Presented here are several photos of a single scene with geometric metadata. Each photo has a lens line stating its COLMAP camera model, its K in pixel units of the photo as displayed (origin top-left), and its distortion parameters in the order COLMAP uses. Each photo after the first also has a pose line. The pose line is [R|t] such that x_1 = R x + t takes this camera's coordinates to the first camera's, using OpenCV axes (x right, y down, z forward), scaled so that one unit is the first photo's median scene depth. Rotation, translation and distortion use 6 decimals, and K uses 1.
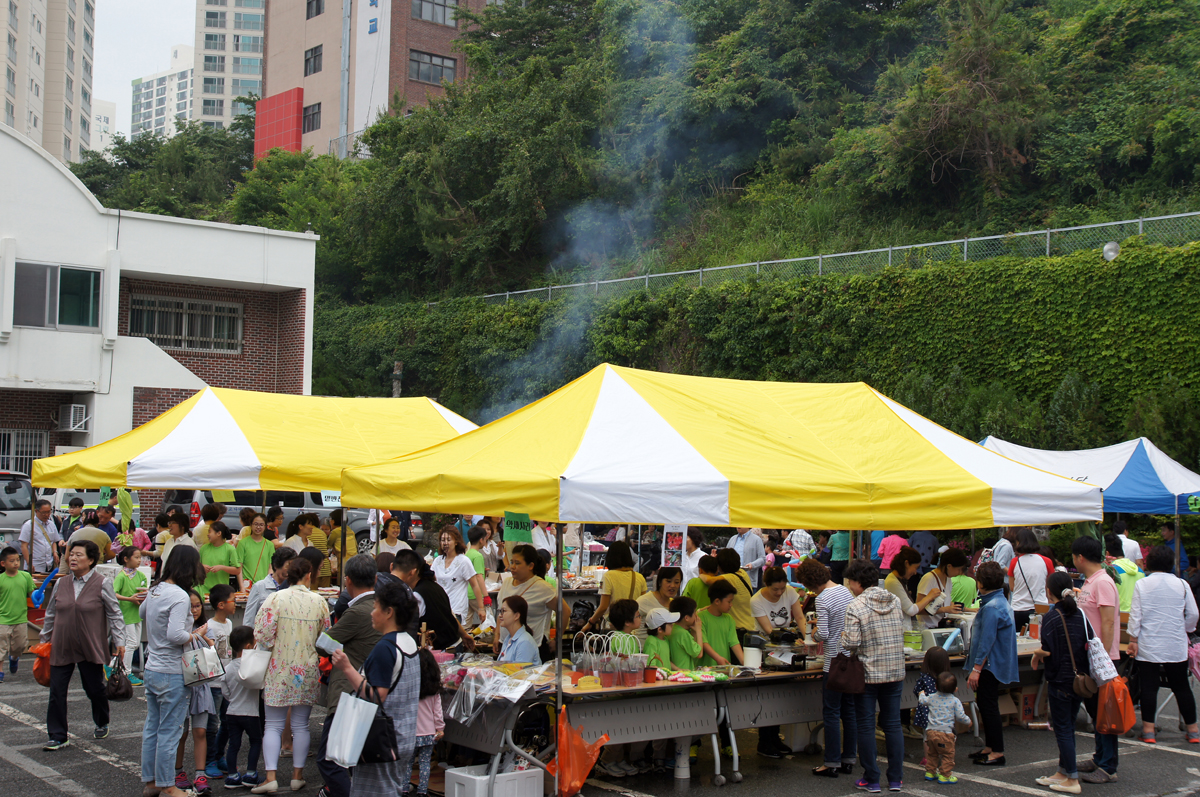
lens RADIAL K [[1543.5, 0, 600.0], [0, 1543.5, 398.5], [0, 0, 1]] dist [0.007513, 0.059251]
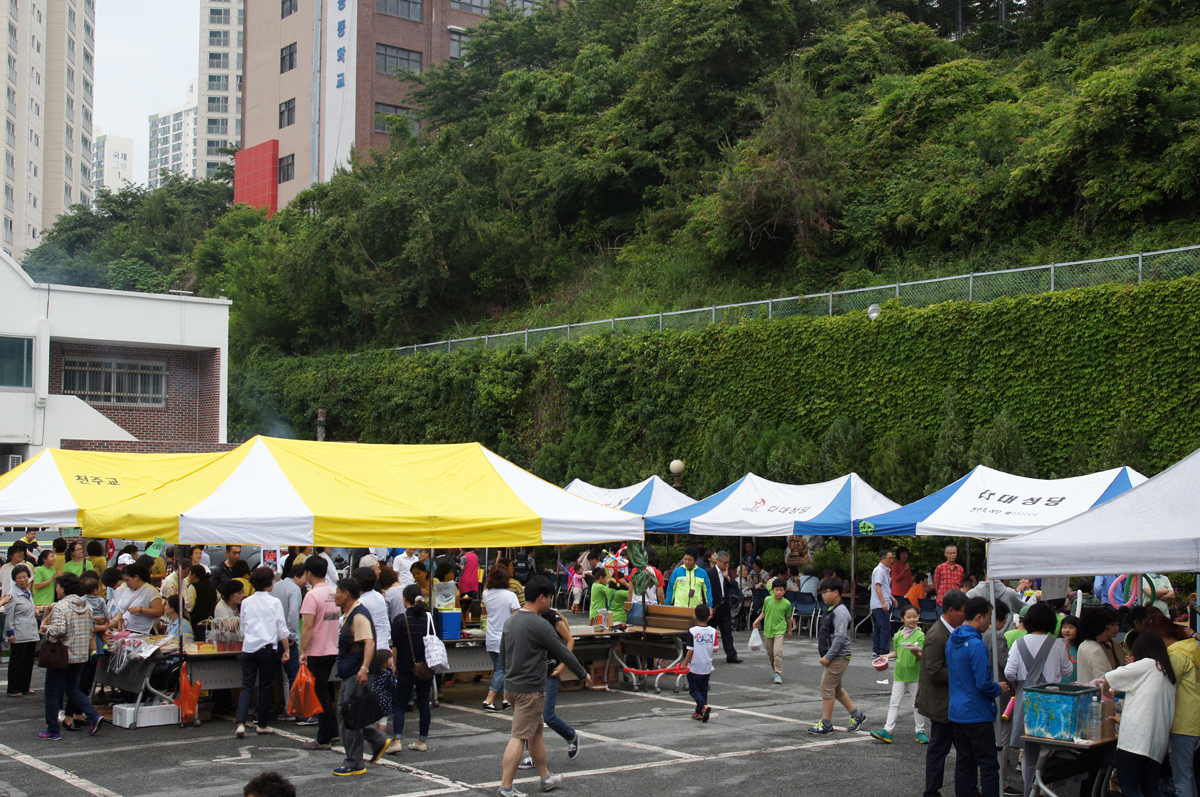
lens RADIAL K [[1585.3, 0, 600.0], [0, 1585.3, 438.2], [0, 0, 1]] dist [-0.025396, 0.050795]
pose [[0.999641, -0.015747, -0.021680, 0.112289], [0.015863, 0.999861, 0.005172, -0.007216], [0.021596, -0.005514, 0.999752, -0.150257]]
